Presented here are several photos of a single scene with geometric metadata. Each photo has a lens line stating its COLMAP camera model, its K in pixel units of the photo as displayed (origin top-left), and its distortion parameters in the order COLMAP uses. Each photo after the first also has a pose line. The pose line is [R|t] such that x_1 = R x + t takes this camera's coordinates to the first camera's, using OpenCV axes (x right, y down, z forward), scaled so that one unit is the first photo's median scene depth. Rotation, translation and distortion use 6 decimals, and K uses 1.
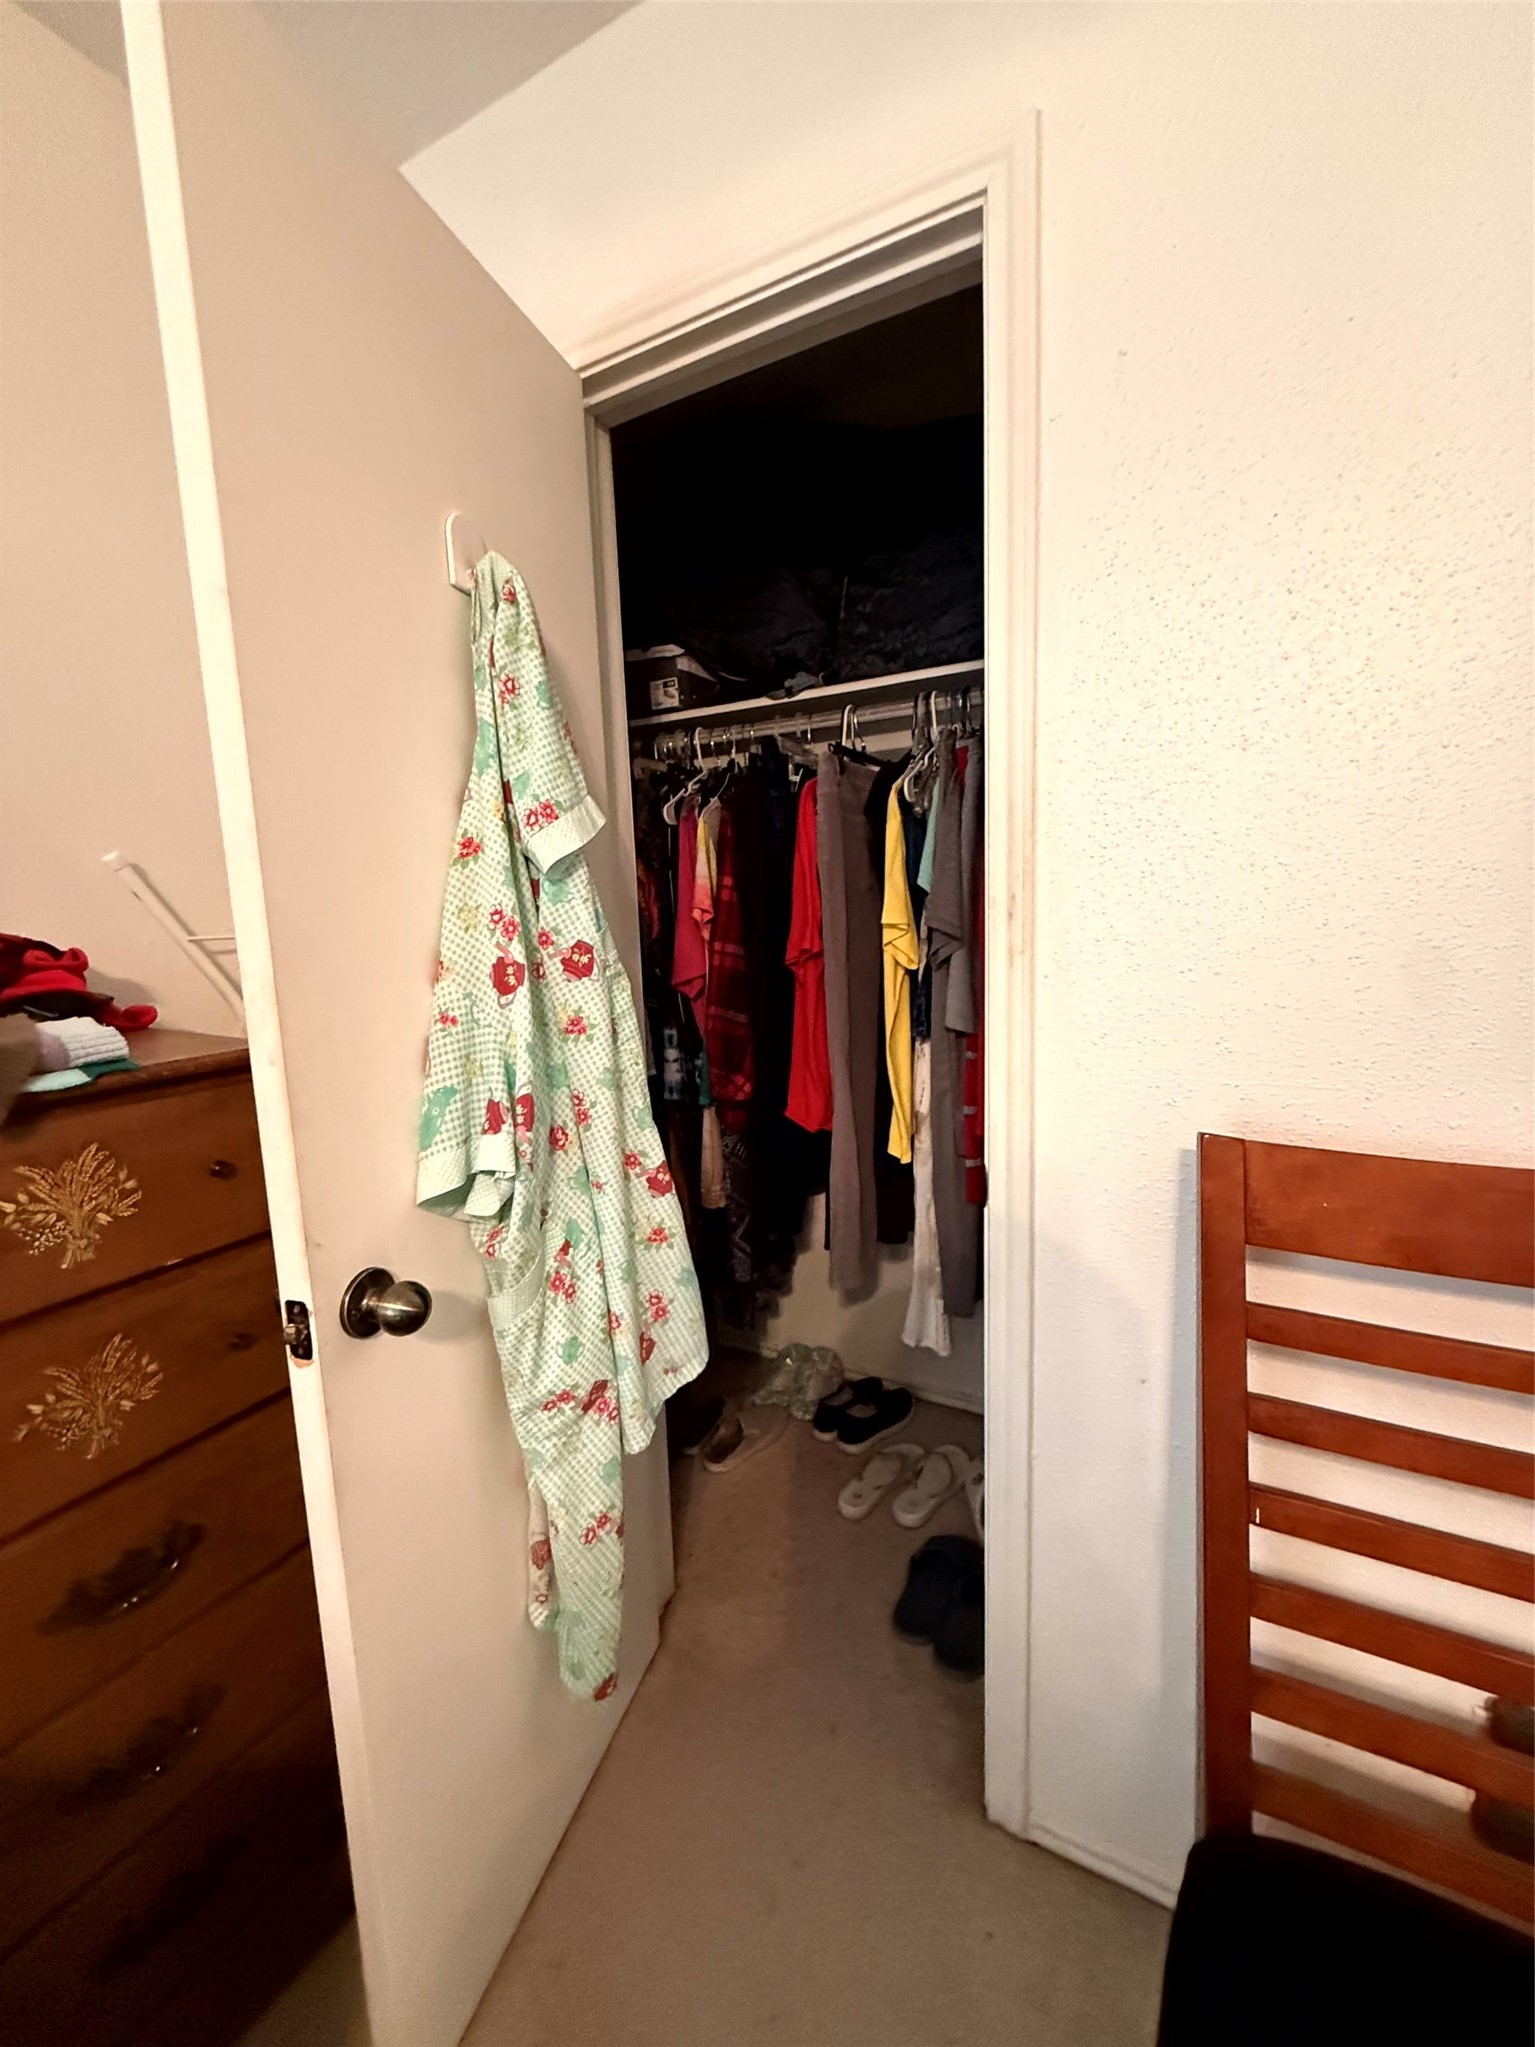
lens RADIAL K [[813.8, 0, 767.5], [0, 813.8, 1023.5], [0, 0, 1]] dist [0.003365, 0.000173]
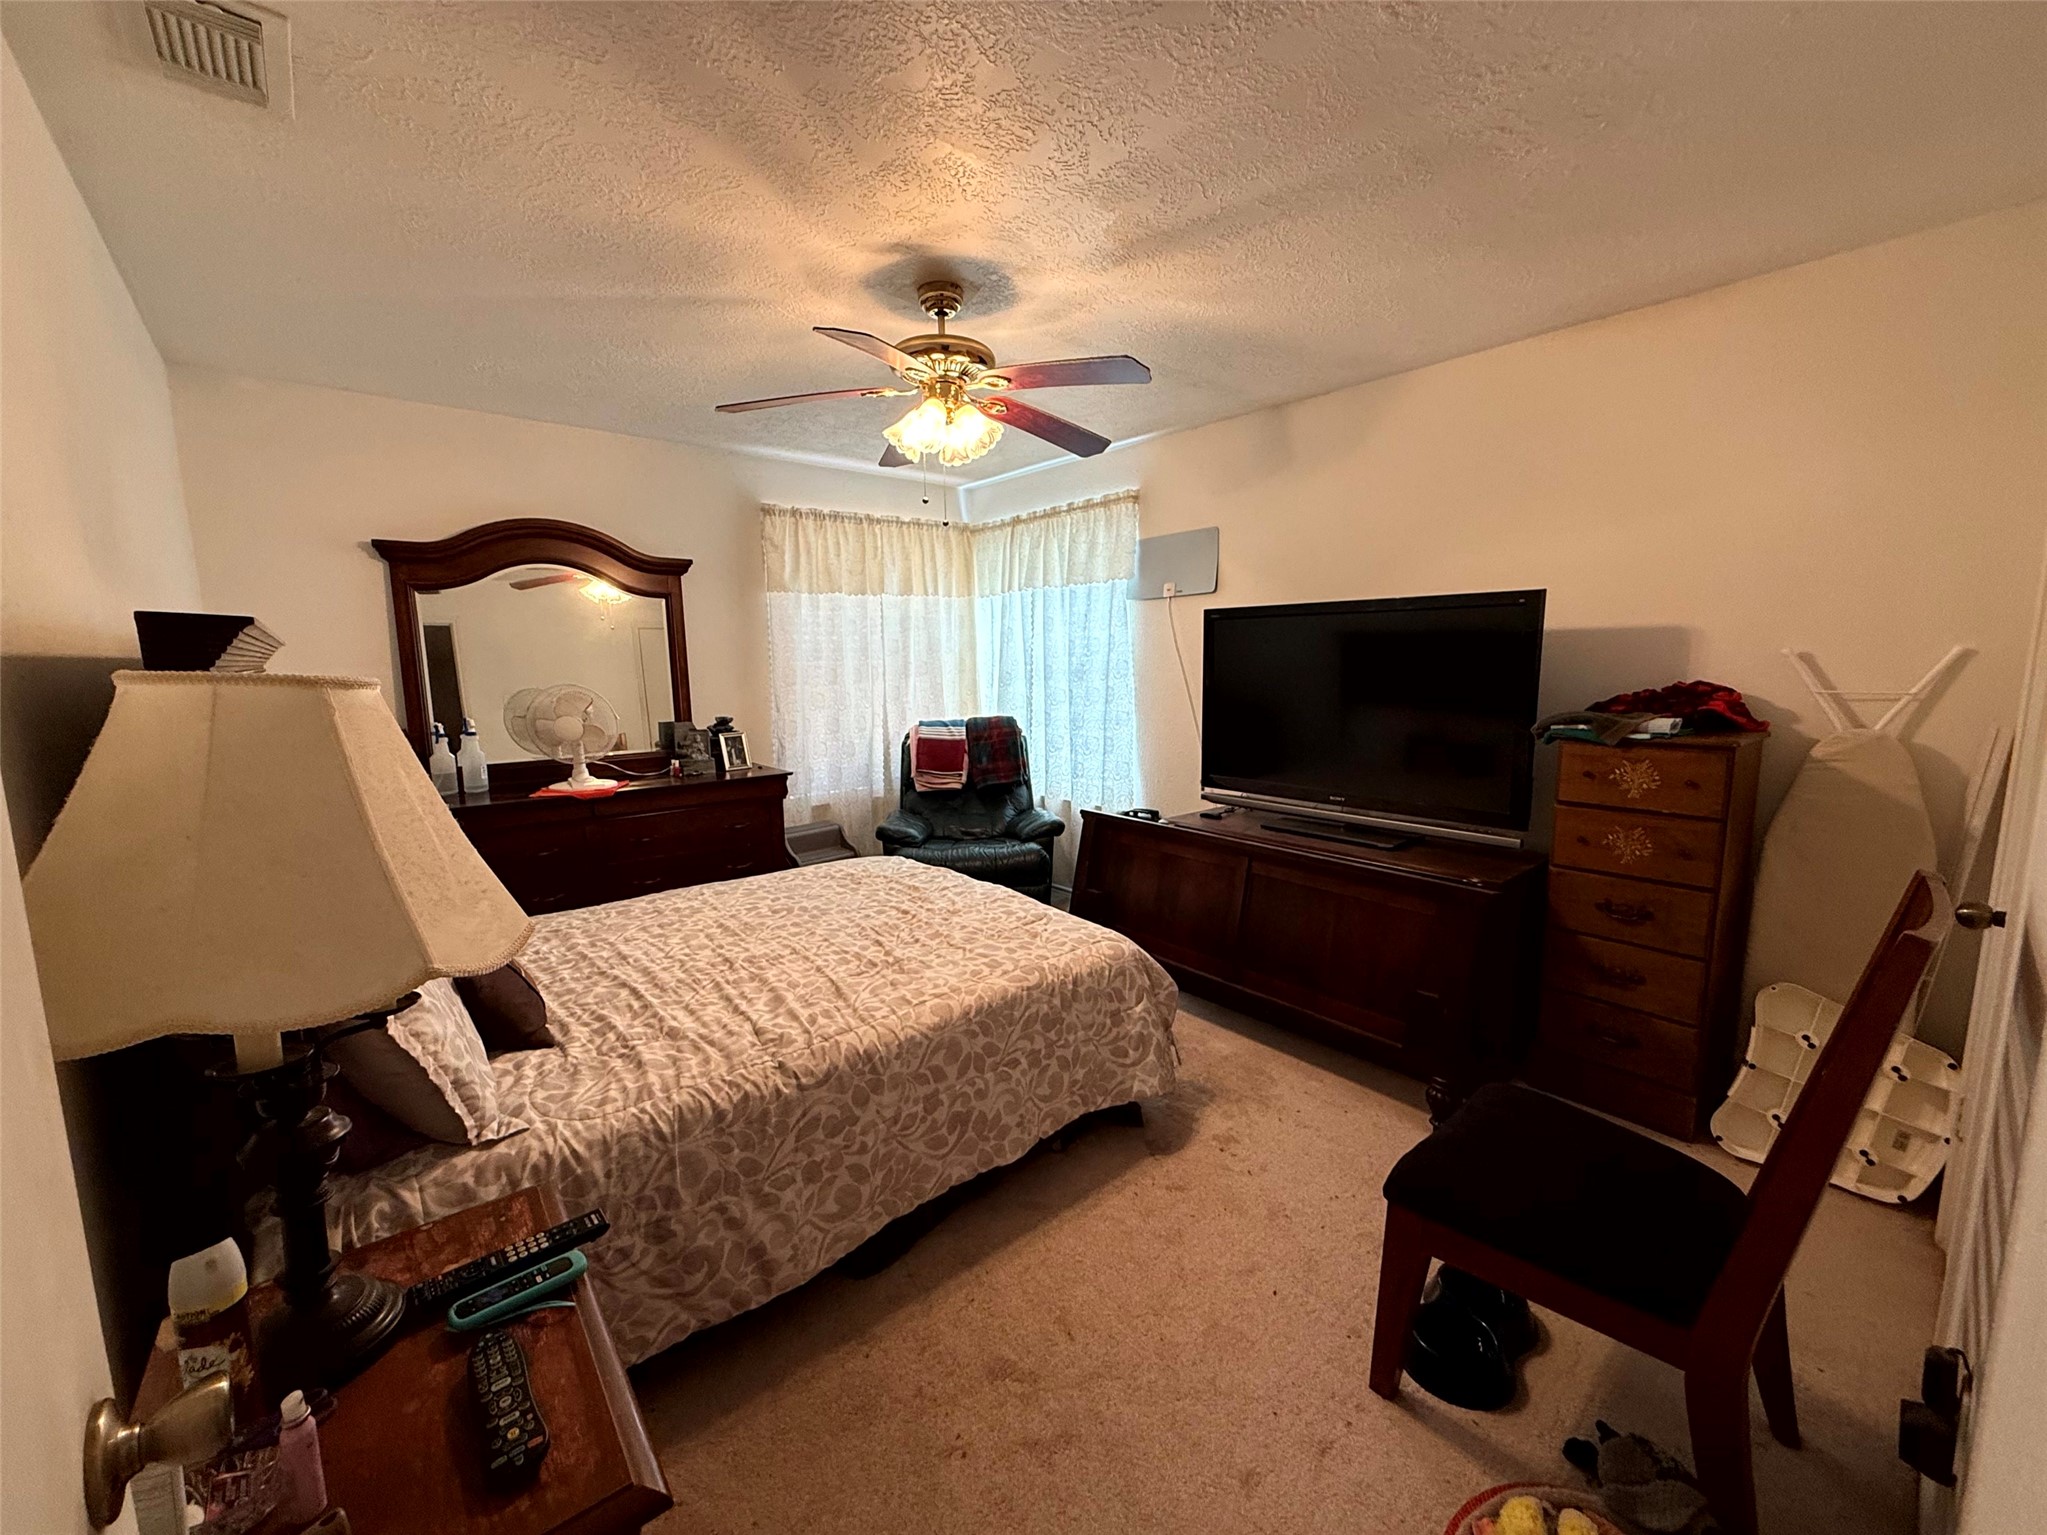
lens RADIAL K [[813.8, 0, 1023.5], [0, 813.8, 767.5], [0, 0, 1]] dist [0.003365, 0.000173]
pose [[-0.356886, 0.163729, -0.919687, 2.661968], [-0.110928, 0.970126, 0.215754, -0.209238], [0.927538, 0.179019, -0.328063, -0.115643]]
